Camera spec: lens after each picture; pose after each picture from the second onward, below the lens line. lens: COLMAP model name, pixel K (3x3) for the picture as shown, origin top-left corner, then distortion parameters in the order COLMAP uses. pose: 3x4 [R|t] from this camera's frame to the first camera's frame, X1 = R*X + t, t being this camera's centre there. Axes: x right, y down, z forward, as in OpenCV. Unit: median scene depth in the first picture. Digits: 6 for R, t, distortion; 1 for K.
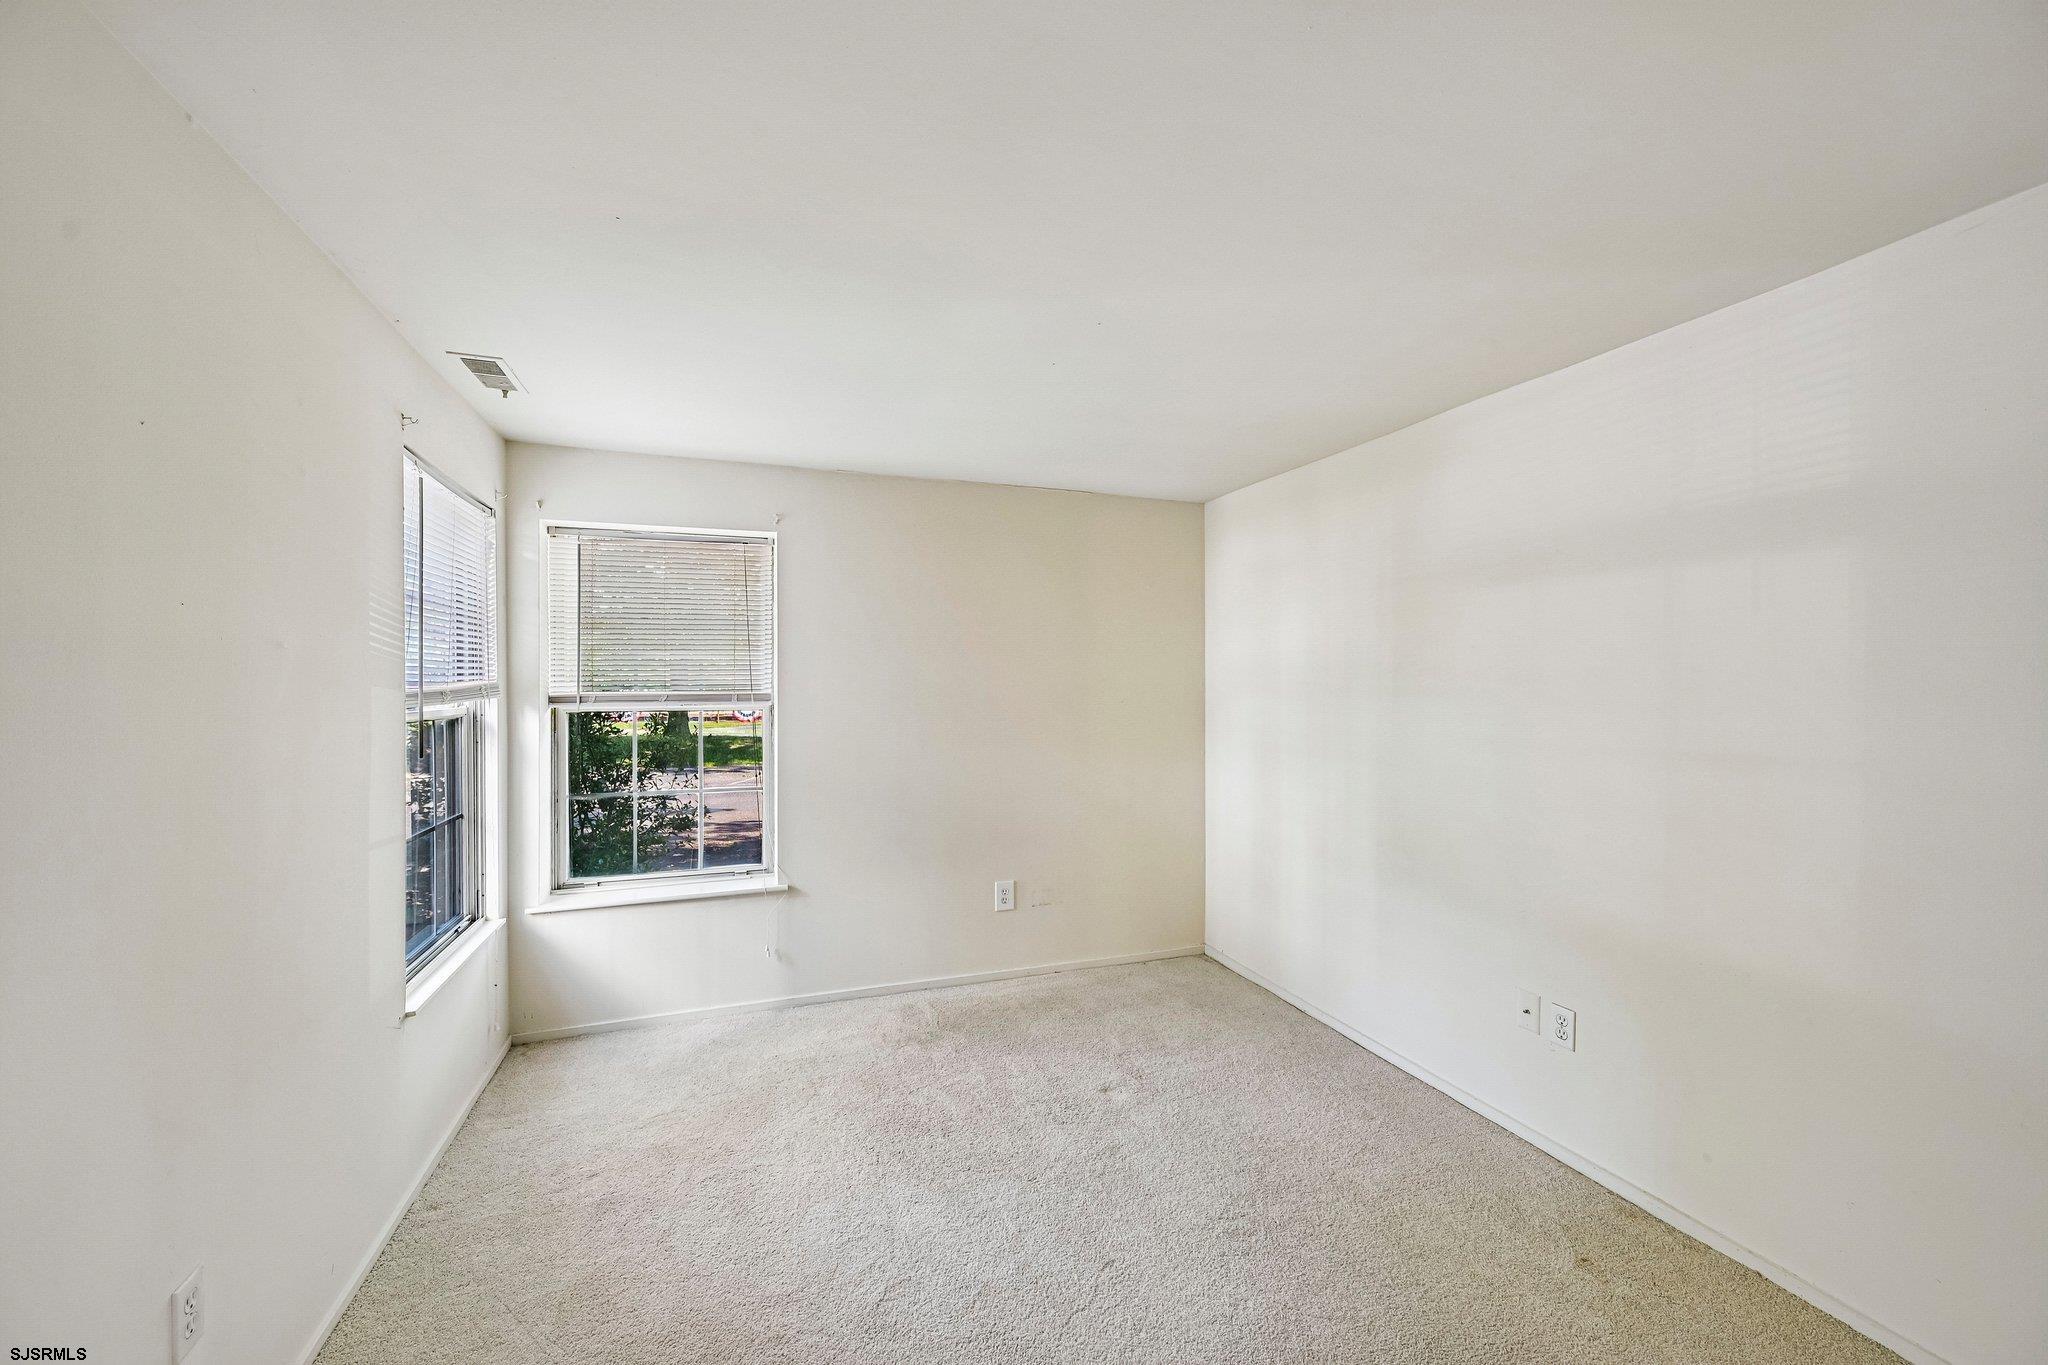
lens RADIAL K [[800.3, 0, 1022.7], [0, 800.3, 684.4], [0, 0, 1]] dist [0.000145, 0.000257]
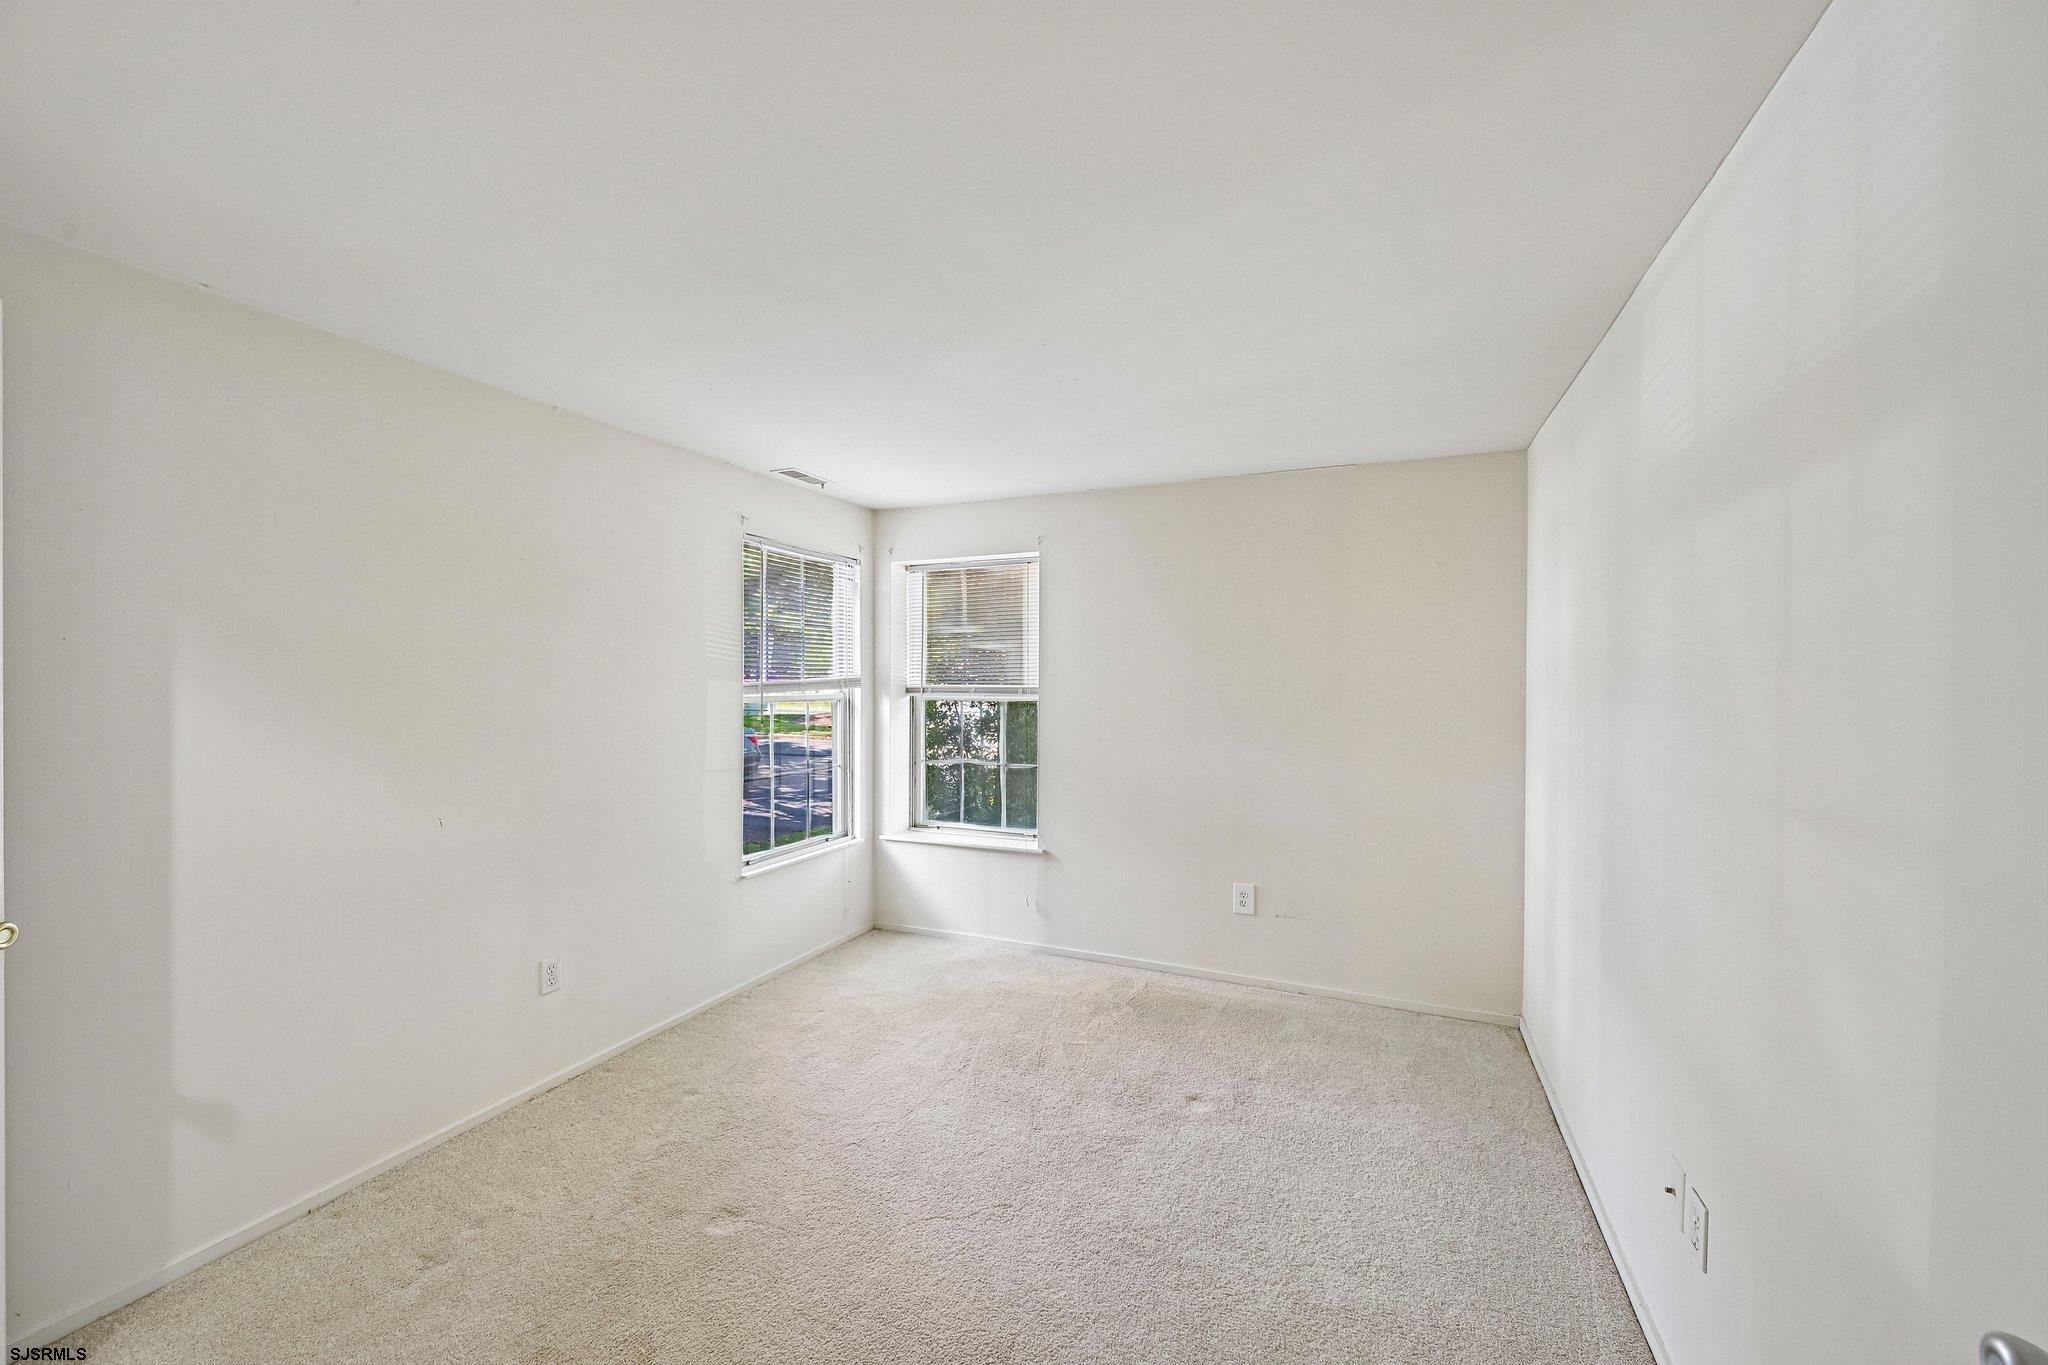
lens RADIAL K [[800.3, 0, 1022.7], [0, 800.3, 684.4], [0, 0, 1]] dist [0.000145, 0.000257]
pose [[0.725723, 0.009406, -0.687923, 0.508171], [-0.005903, 0.999955, 0.007445, -0.002150], [0.687962, -0.001343, 0.725746, 0.124970]]
